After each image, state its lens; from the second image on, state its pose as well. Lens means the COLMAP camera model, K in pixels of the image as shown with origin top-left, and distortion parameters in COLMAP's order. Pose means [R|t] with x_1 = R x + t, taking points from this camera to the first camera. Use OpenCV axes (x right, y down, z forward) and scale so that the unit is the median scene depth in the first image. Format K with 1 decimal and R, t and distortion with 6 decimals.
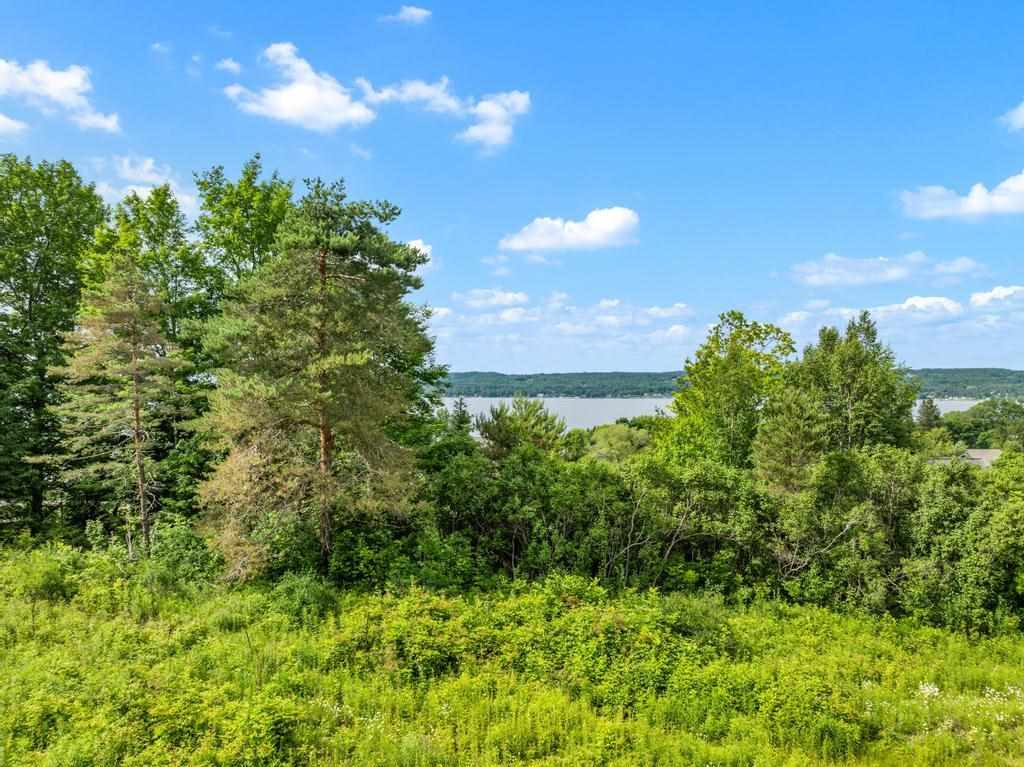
lens RADIAL K [[715.5, 0, 516.1], [0, 715.5, 387.4], [0, 0, 1]] dist [-0.052989, 0.021117]
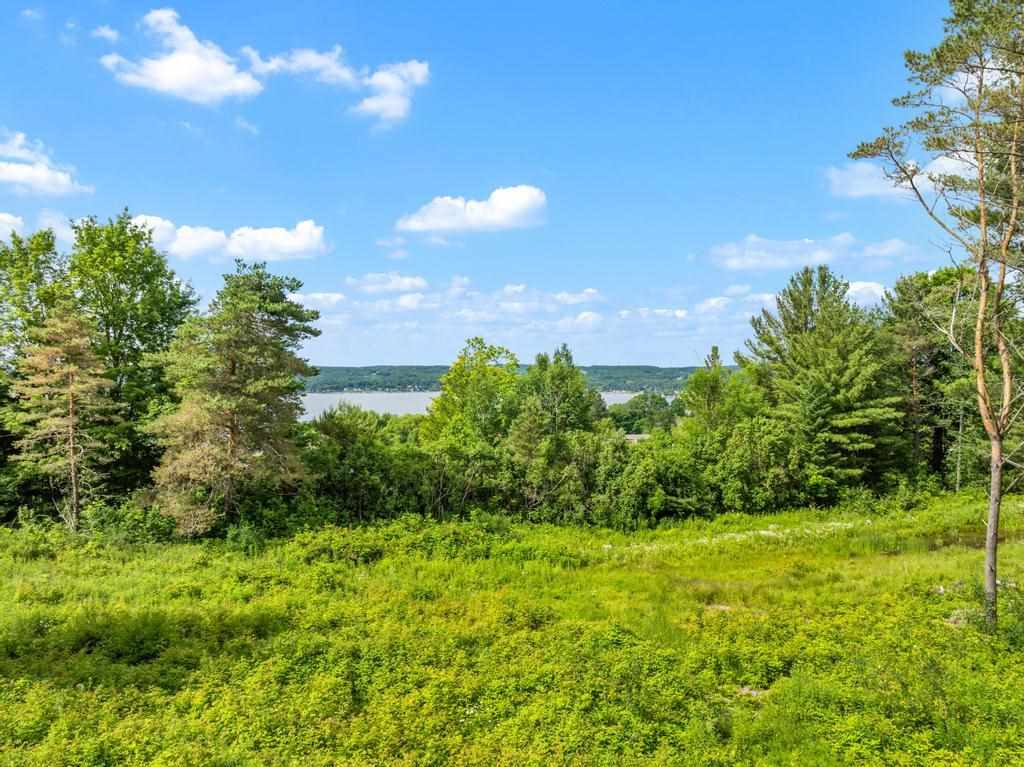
lens RADIAL K [[715.5, 0, 516.1], [0, 715.5, 387.4], [0, 0, 1]] dist [-0.052989, 0.021117]
pose [[0.914107, -0.003258, 0.405461, -0.328571], [0.000242, 0.999972, 0.007490, -0.034809], [-0.405474, -0.006749, 0.914082, -0.524430]]
